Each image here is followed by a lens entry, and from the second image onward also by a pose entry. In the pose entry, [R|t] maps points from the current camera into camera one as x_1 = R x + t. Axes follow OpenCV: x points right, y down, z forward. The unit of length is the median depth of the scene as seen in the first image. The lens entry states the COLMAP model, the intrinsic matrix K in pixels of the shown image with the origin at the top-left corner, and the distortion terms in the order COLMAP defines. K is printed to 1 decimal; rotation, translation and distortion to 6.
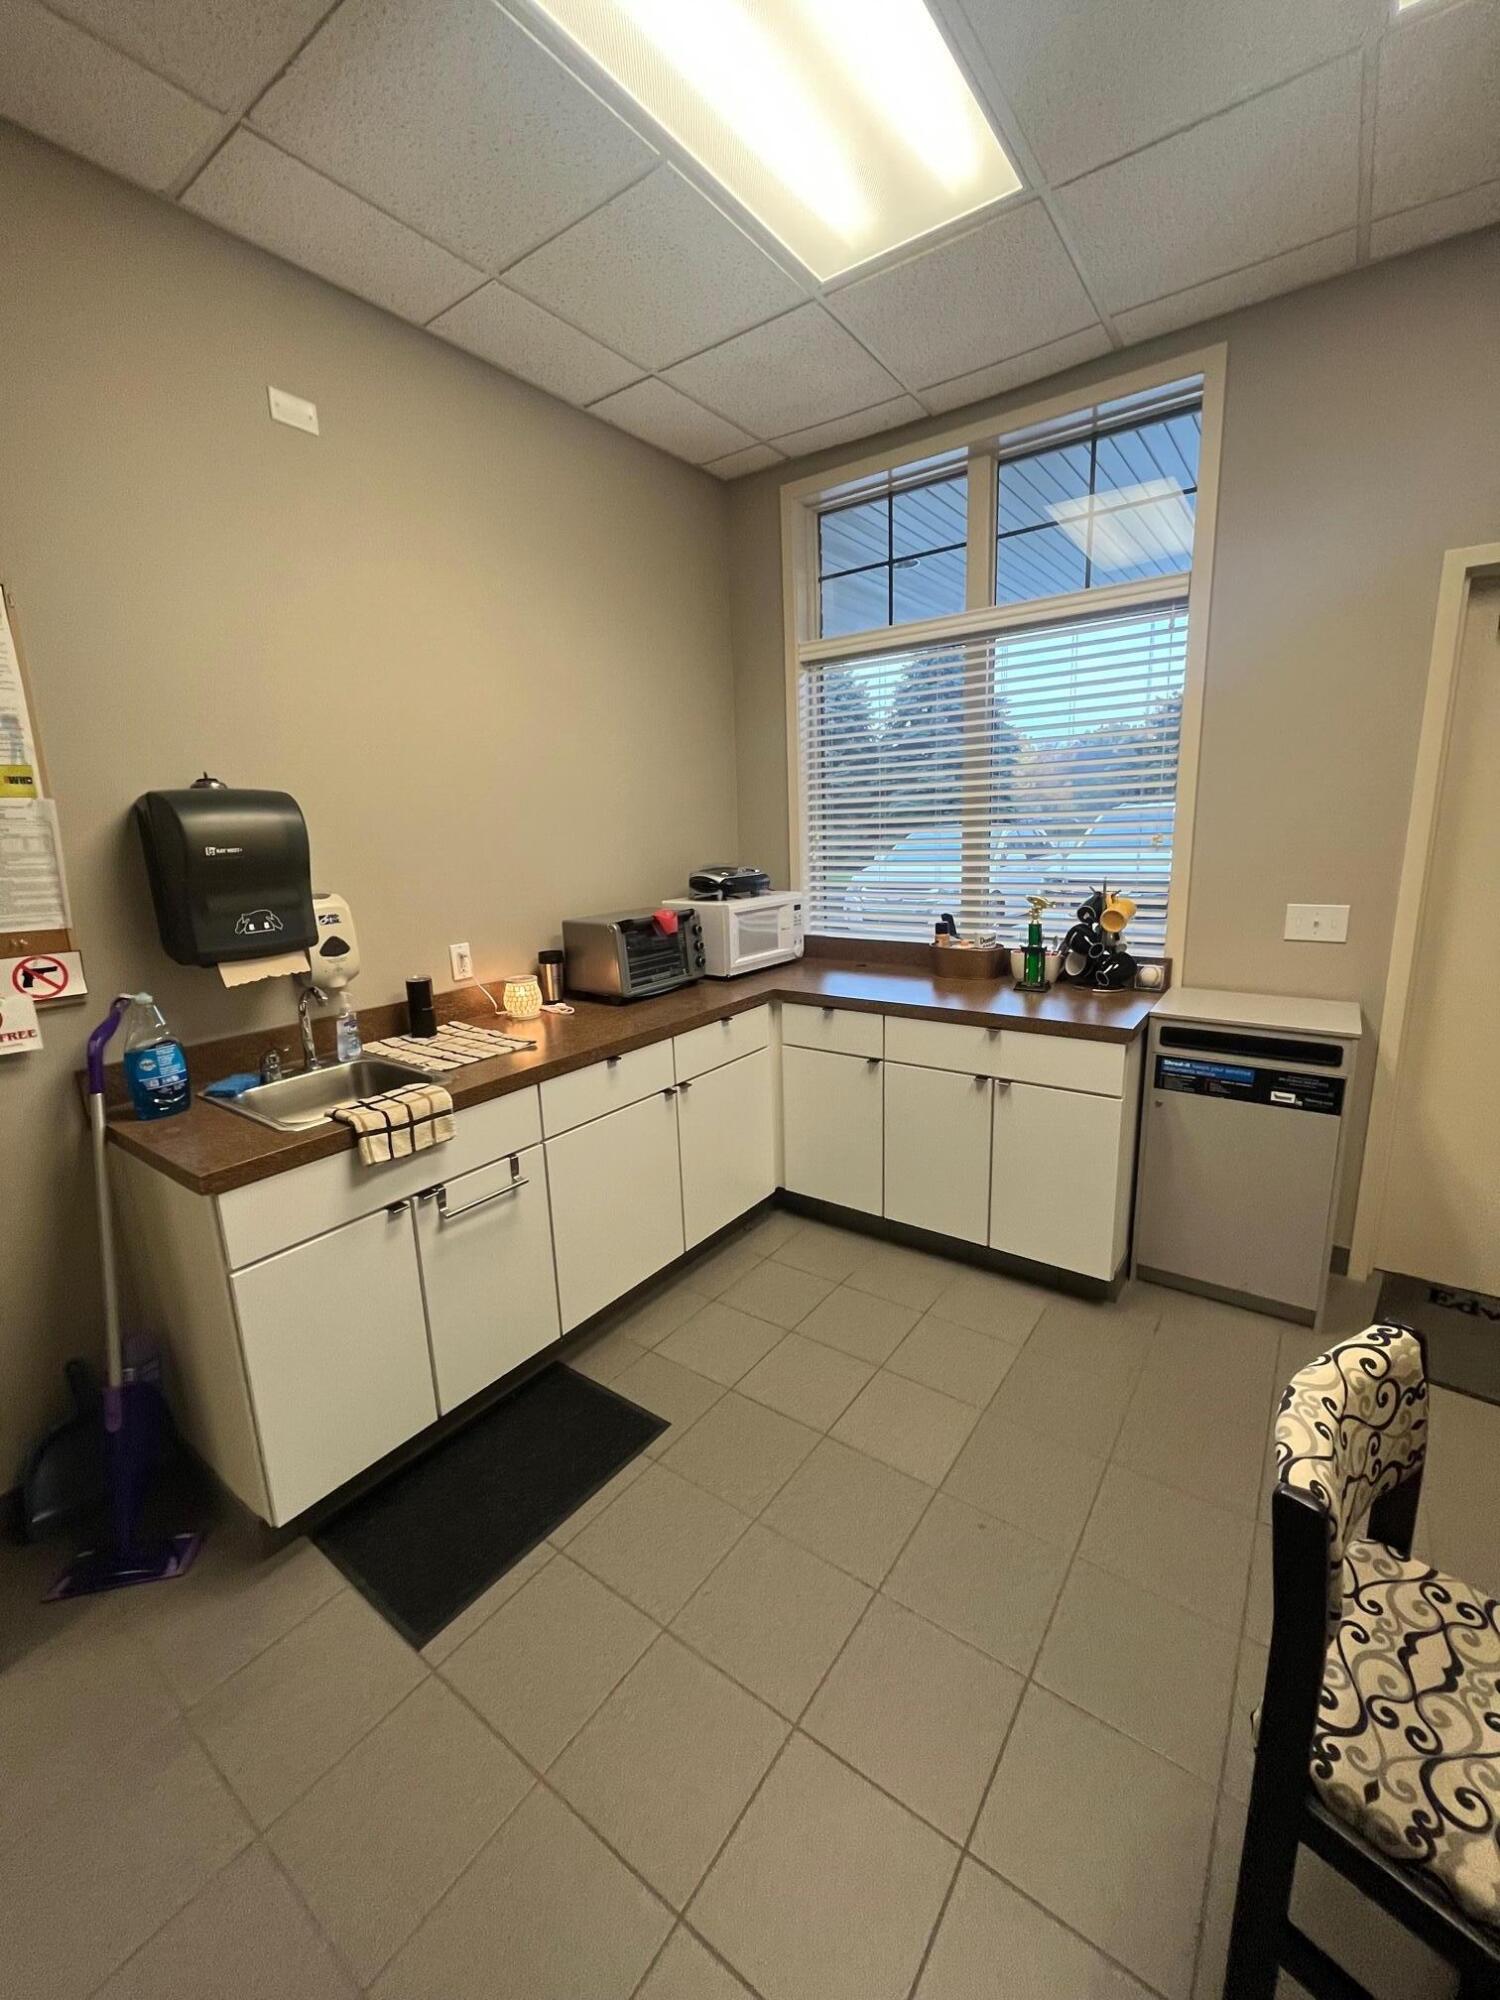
lens RADIAL K [[806.1, 0, 748.3], [0, 806.1, 995.2], [0, 0, 1]] dist [-0.004363, -0.000493]
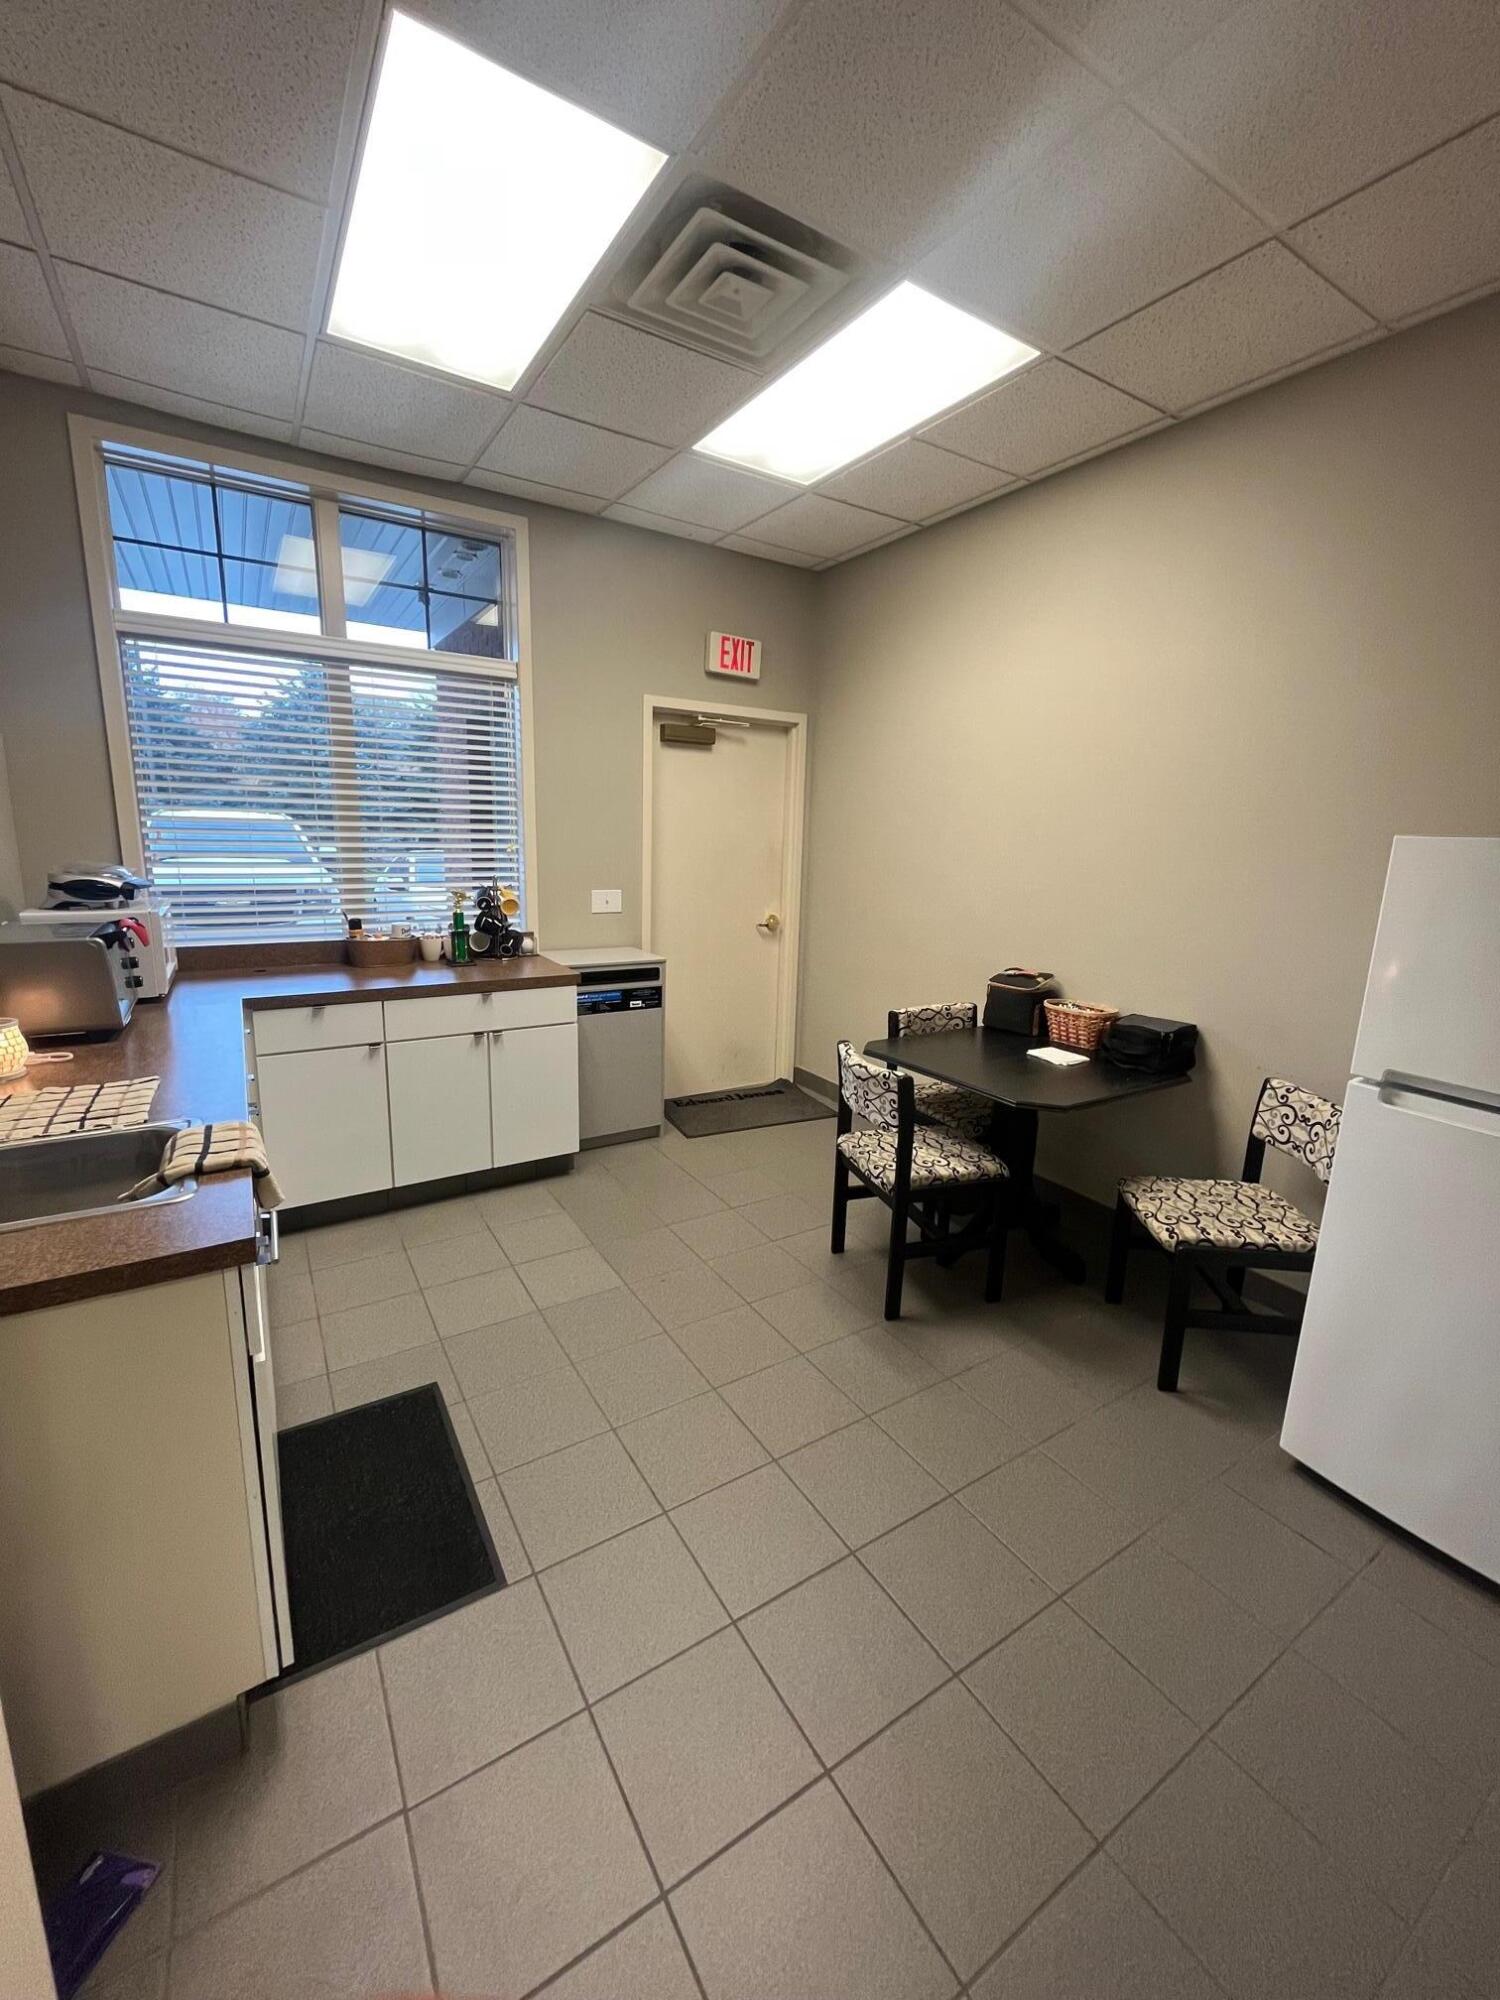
lens RADIAL K [[806.1, 0, 749.8], [0, 806.1, 1000.0], [0, 0, 1]] dist [-0.004363, -0.000493]
pose [[0.366147, -0.147483, 0.918796, -0.714501], [0.155373, 0.983190, 0.095902, -0.004845], [-0.917494, 0.107641, 0.382907, 0.124190]]
